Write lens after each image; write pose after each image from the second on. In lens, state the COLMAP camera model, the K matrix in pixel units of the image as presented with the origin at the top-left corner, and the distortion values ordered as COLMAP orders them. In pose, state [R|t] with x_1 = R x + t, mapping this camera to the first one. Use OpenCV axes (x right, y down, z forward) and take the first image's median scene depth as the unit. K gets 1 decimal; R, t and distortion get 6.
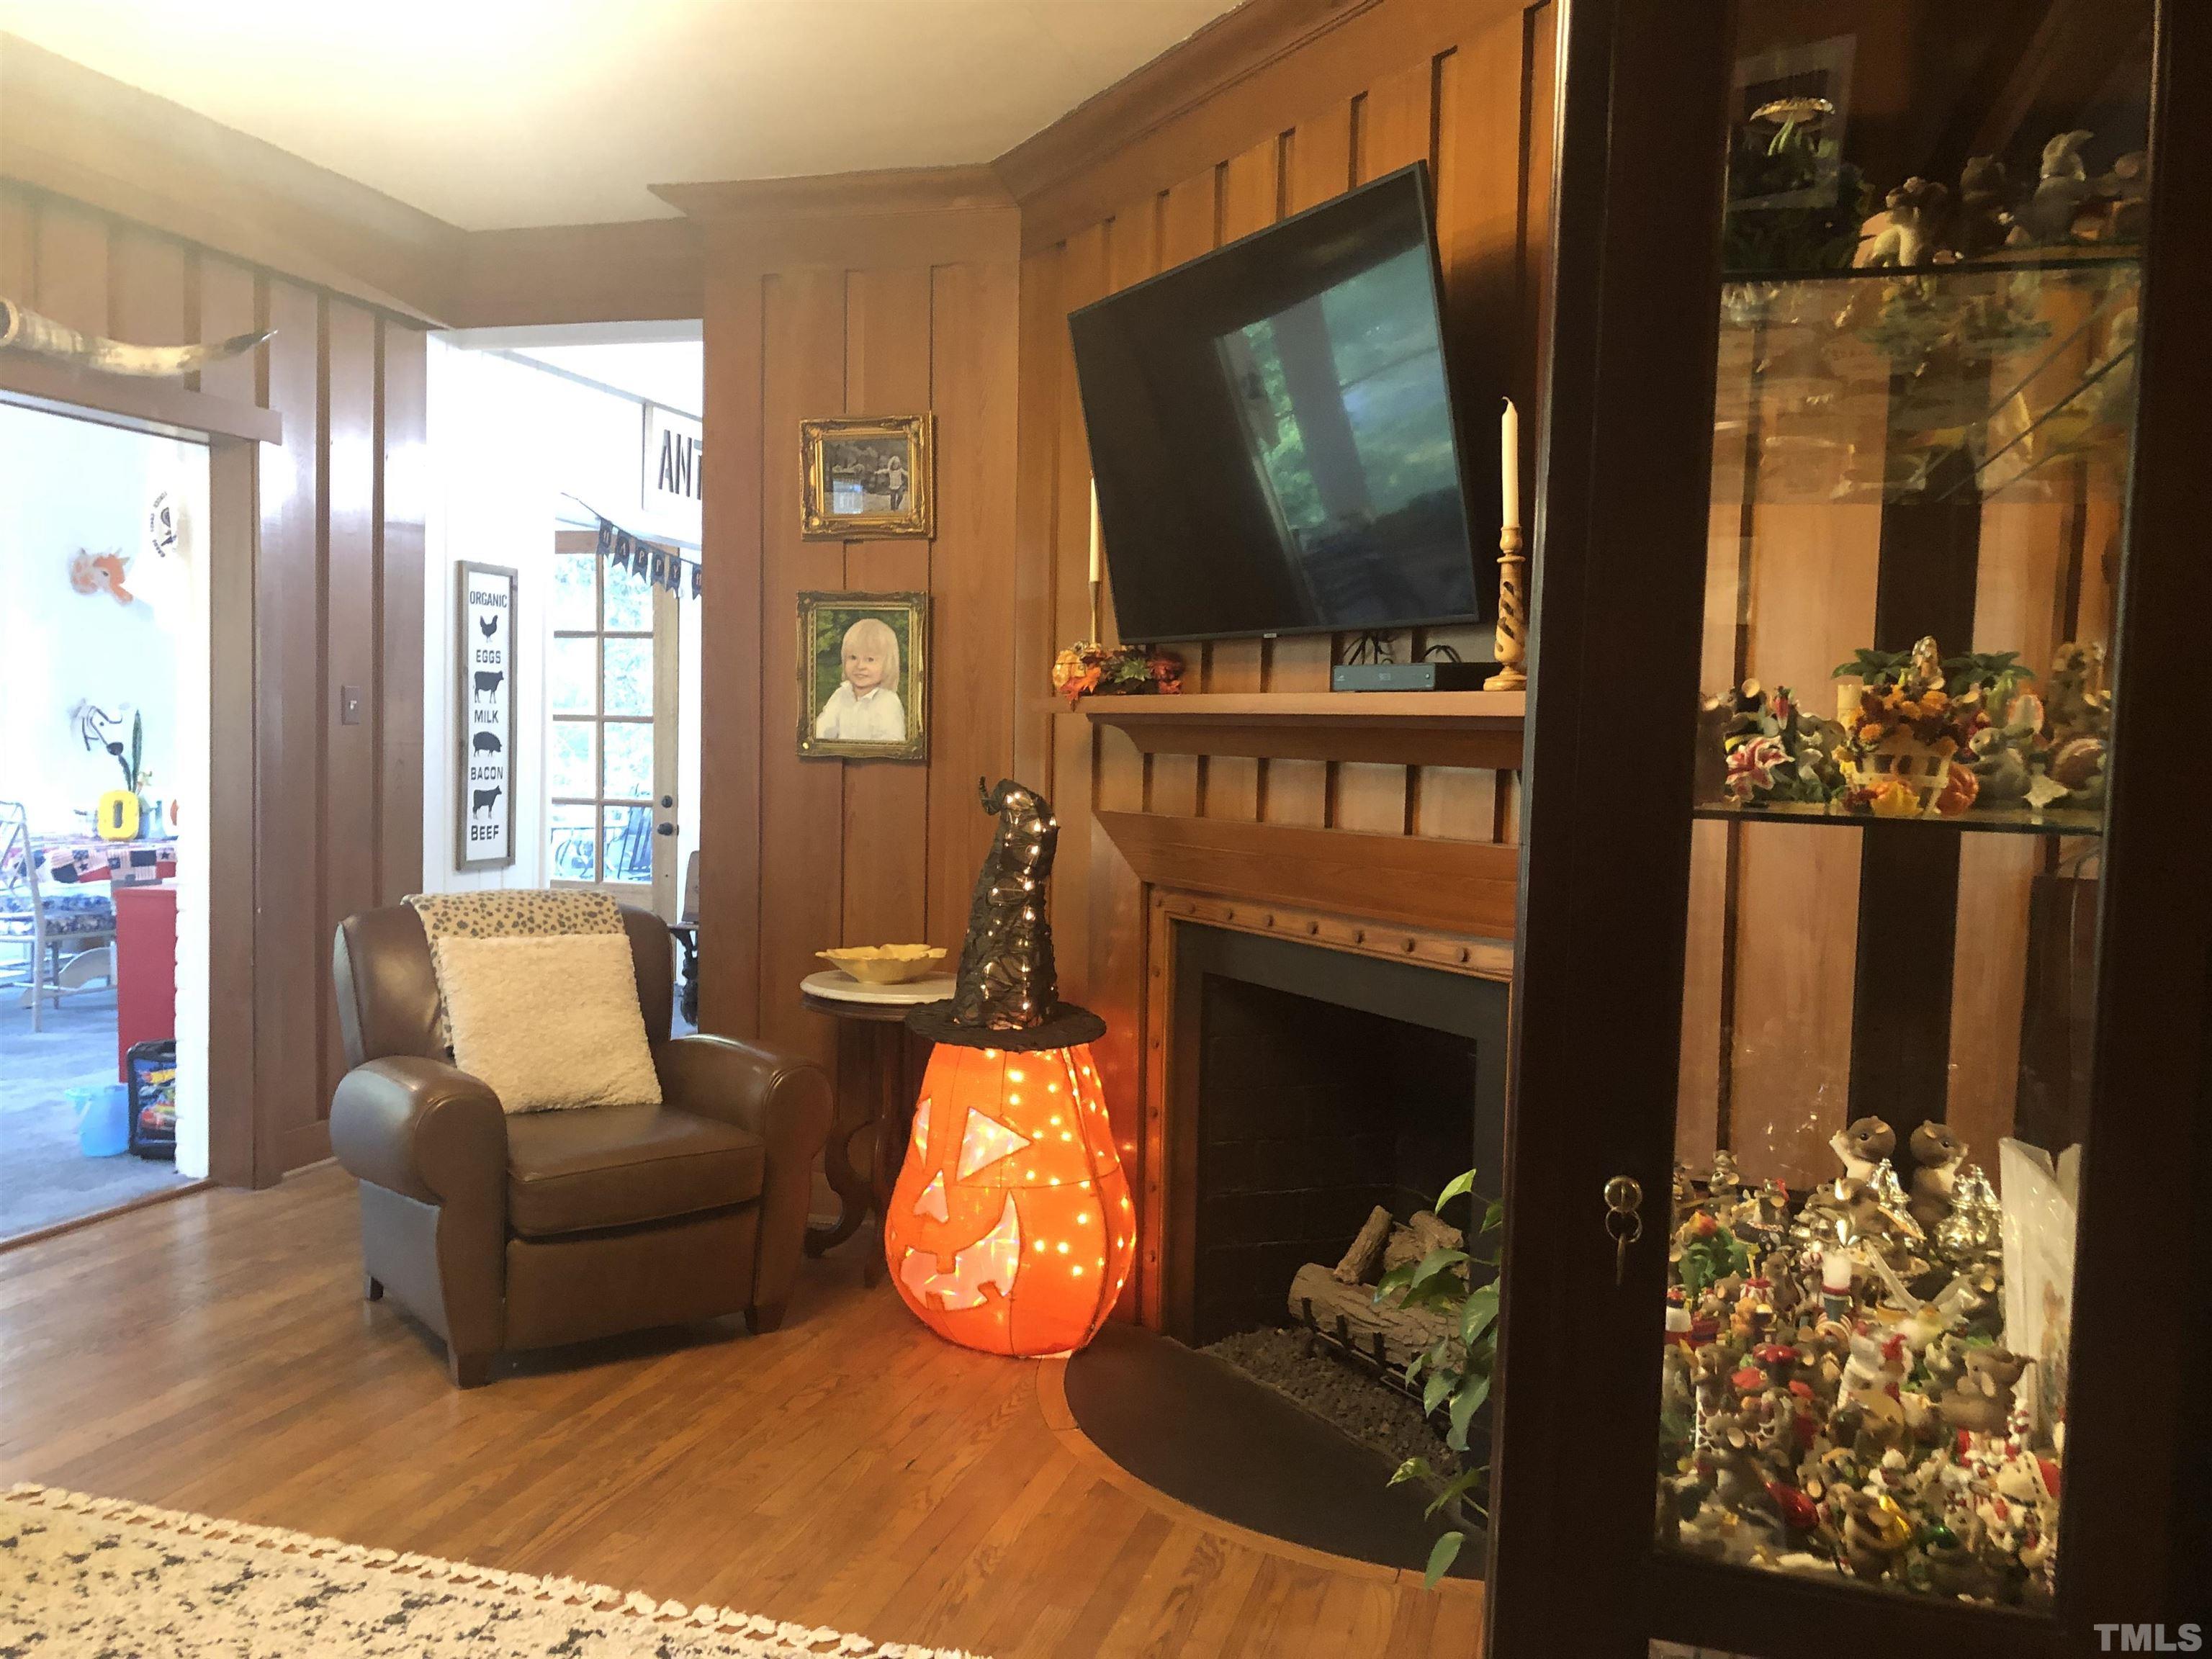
lens RADIAL K [[1847.9, 0, 1107.5], [0, 1847.9, 820.6], [0, 0, 1]] dist [0.054784, -0.052627]
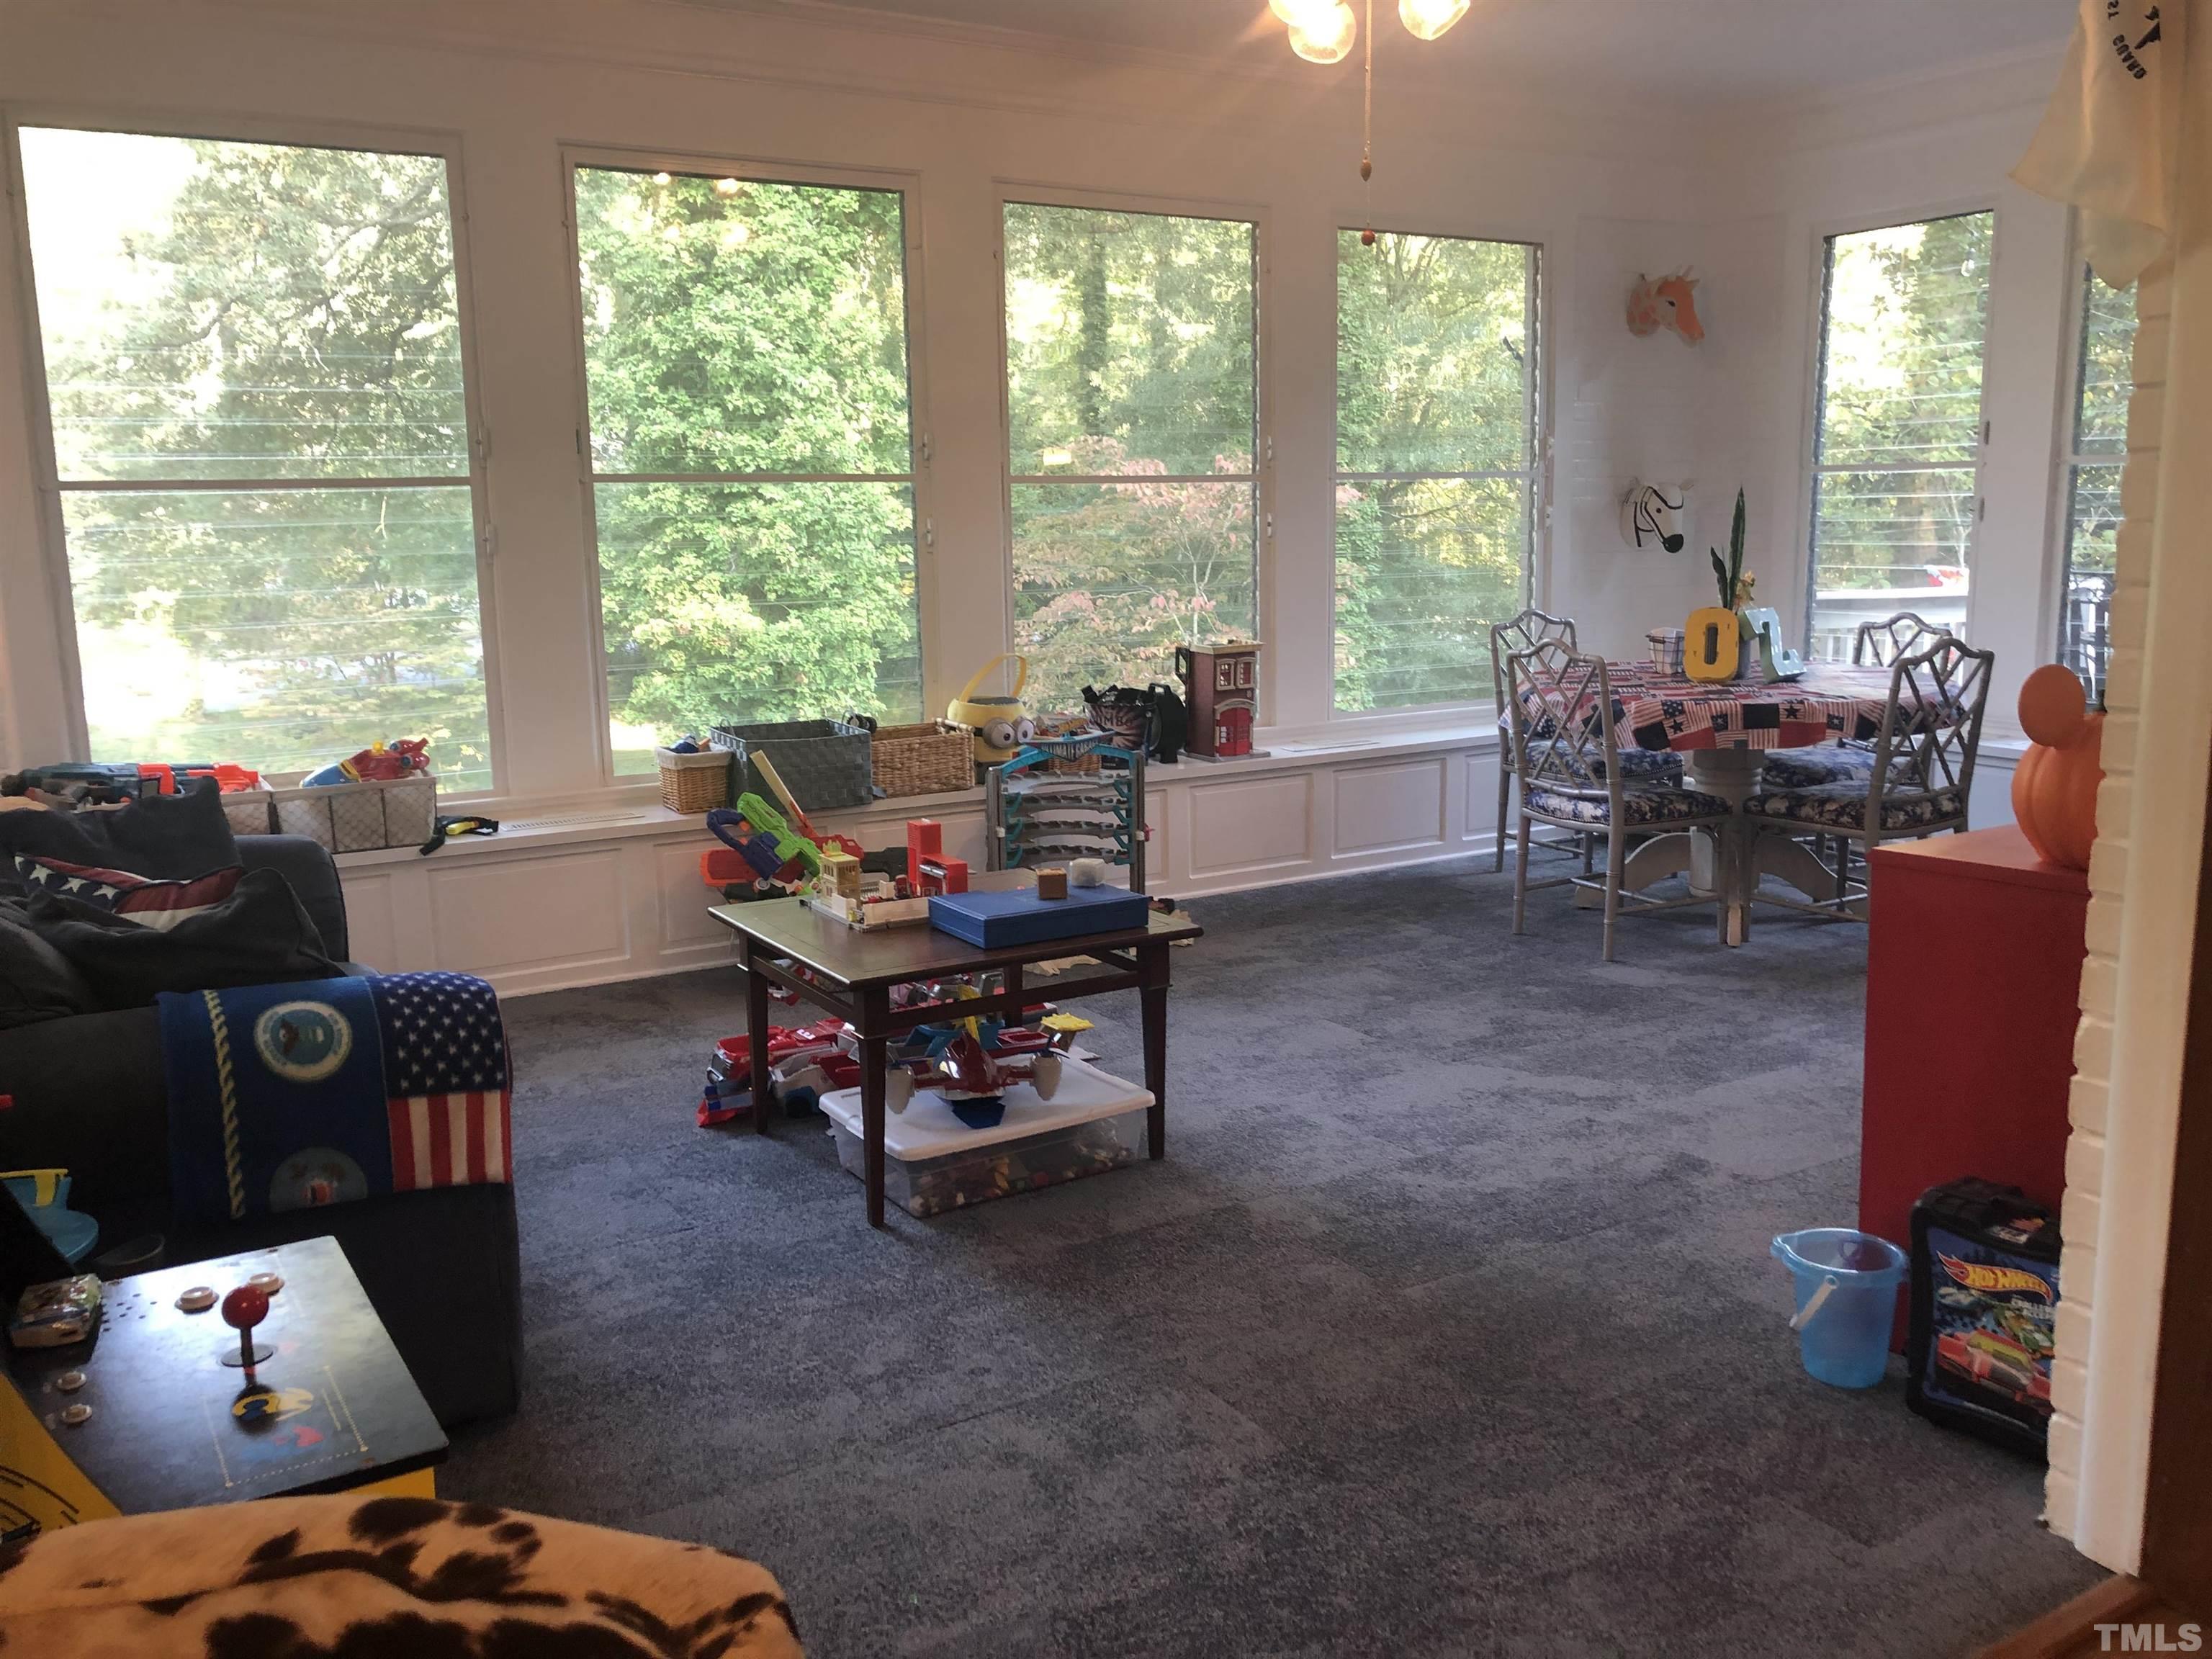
lens RADIAL K [[1847.9, 0, 1096.2], [0, 1847.9, 838.8], [0, 0, 1]] dist [0.054784, -0.052627]
pose [[0.748735, 0.081840, -0.657798, -0.387859], [0.004433, 0.991709, 0.128430, -0.033475], [0.662854, -0.099077, 0.742164, 0.533940]]
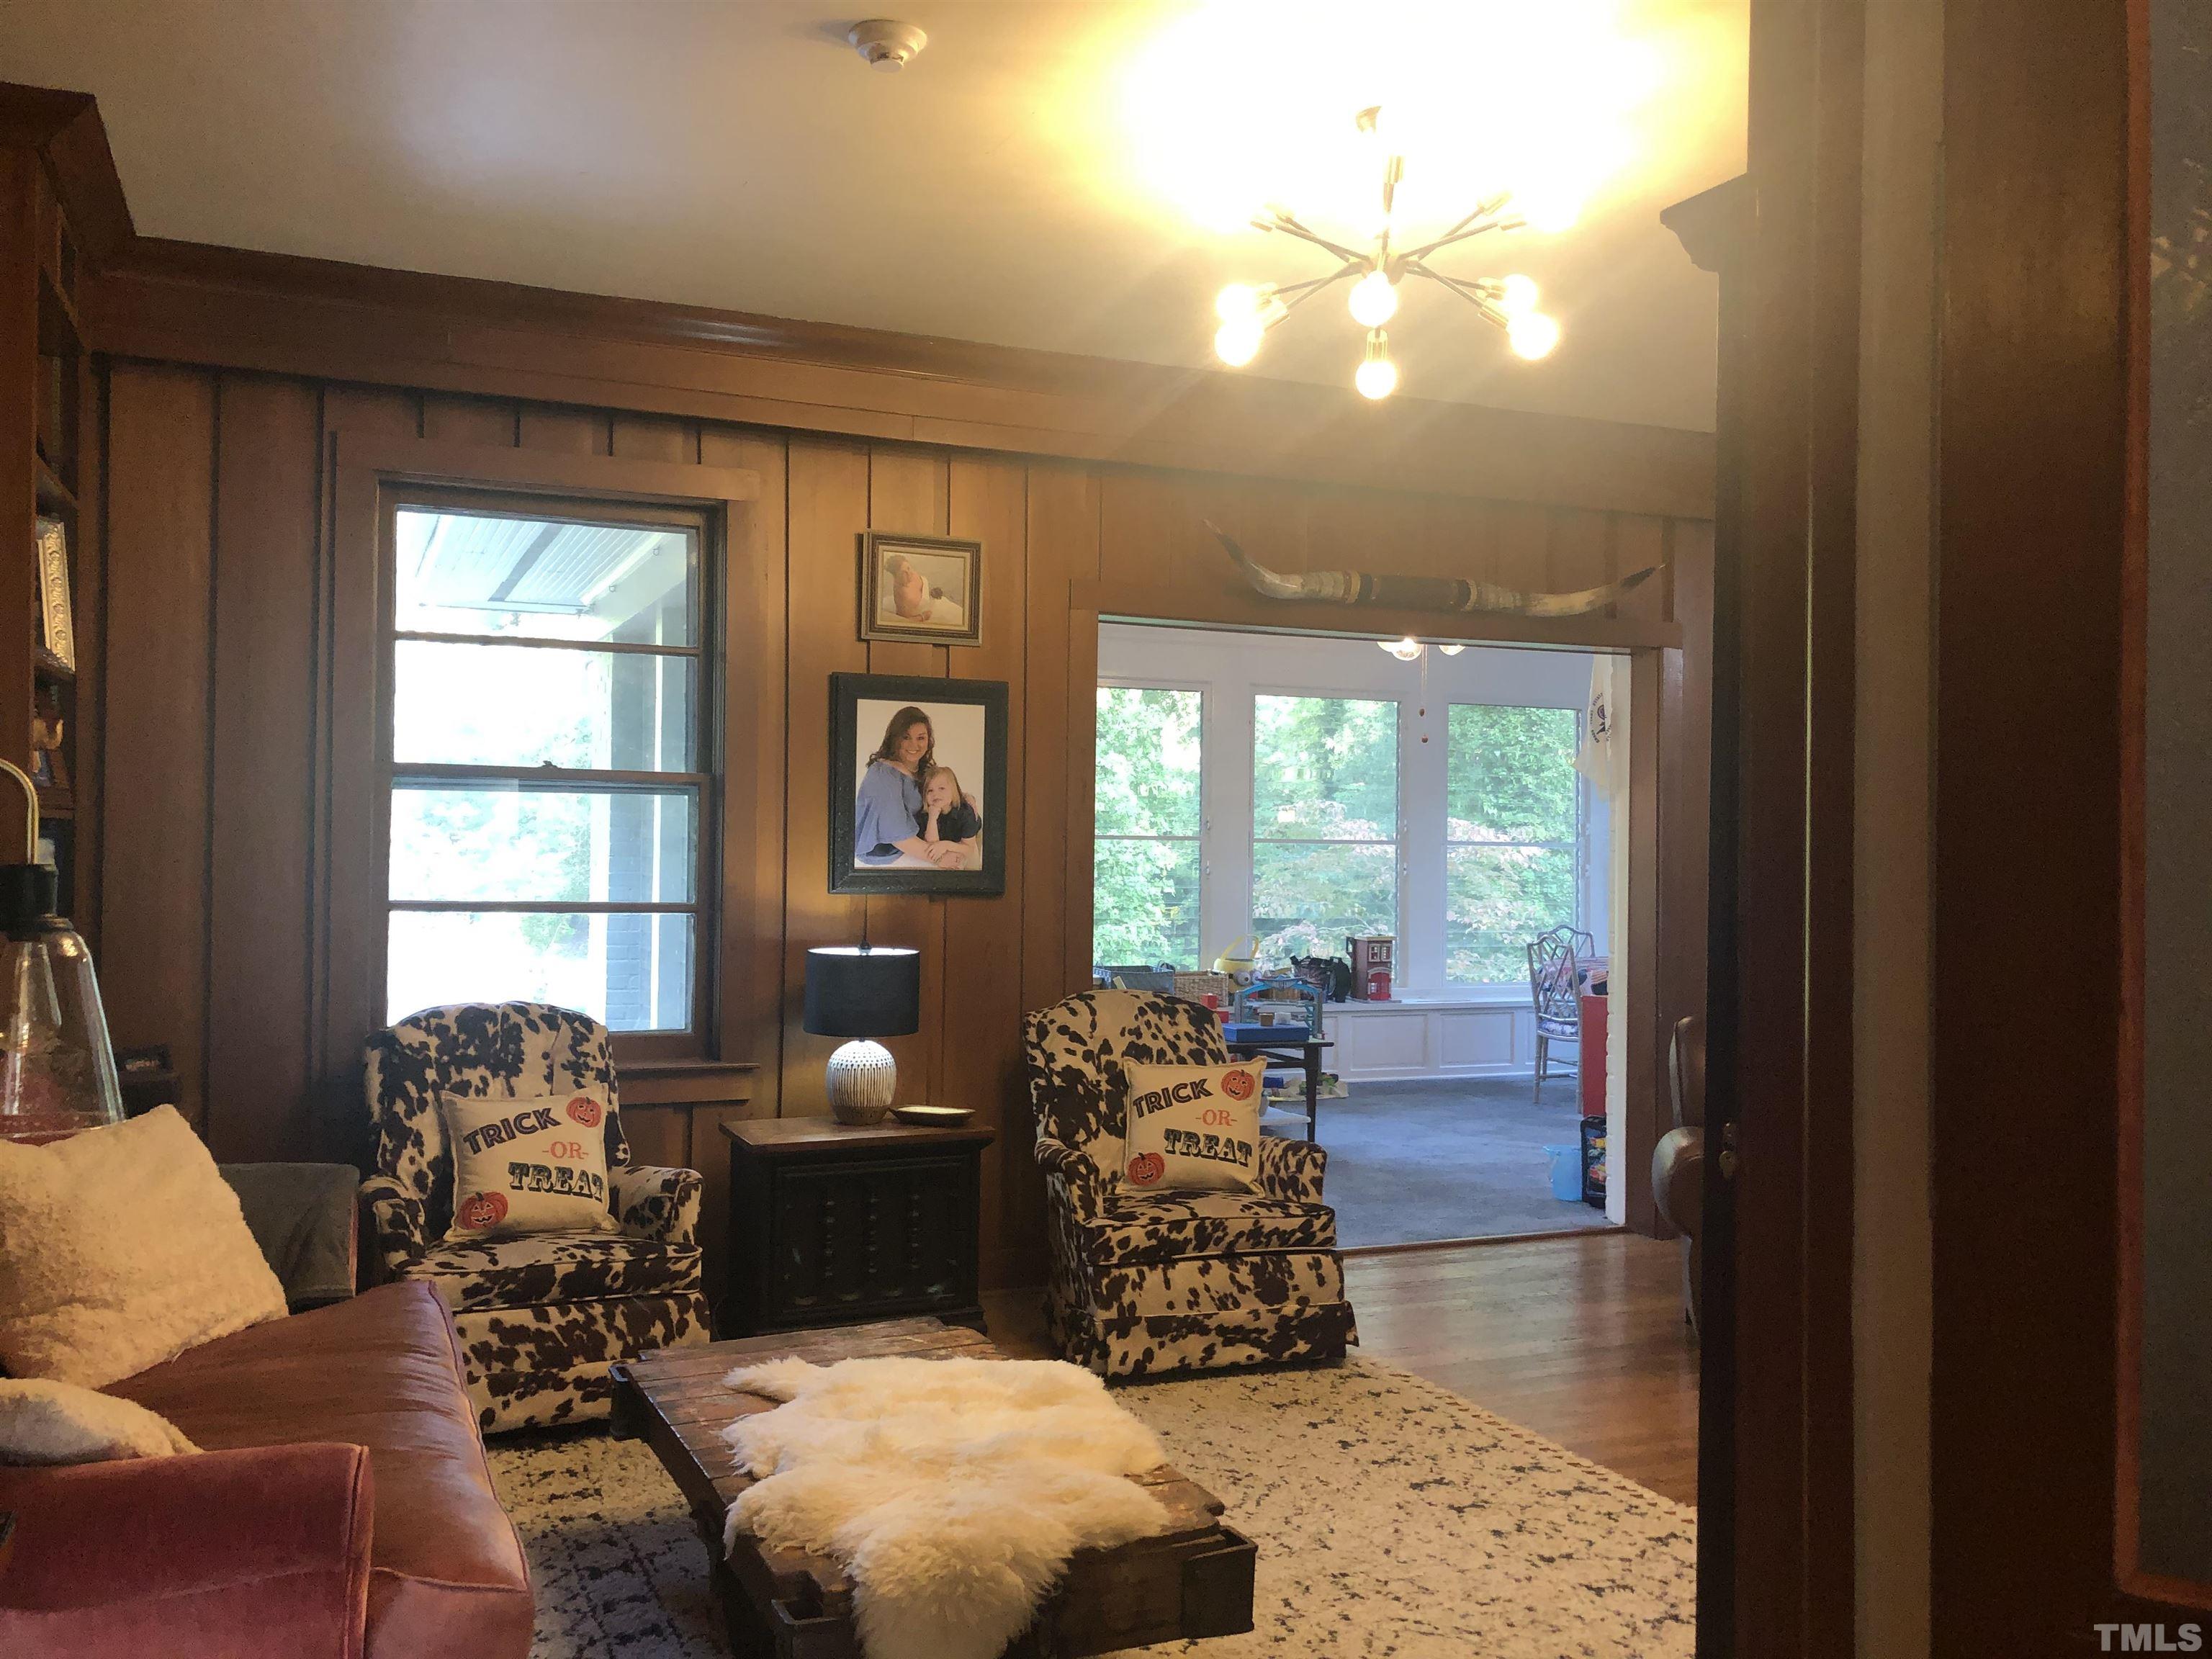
lens RADIAL K [[1847.9, 0, 1041.9], [0, 1847.9, 818.0], [0, 0, 1]] dist [0.054784, -0.052627]
pose [[0.636345, -0.027783, -0.770904, 0.248821], [-0.033180, 0.997440, -0.063337, 0.008104], [0.770691, 0.065883, 0.633794, -0.128117]]
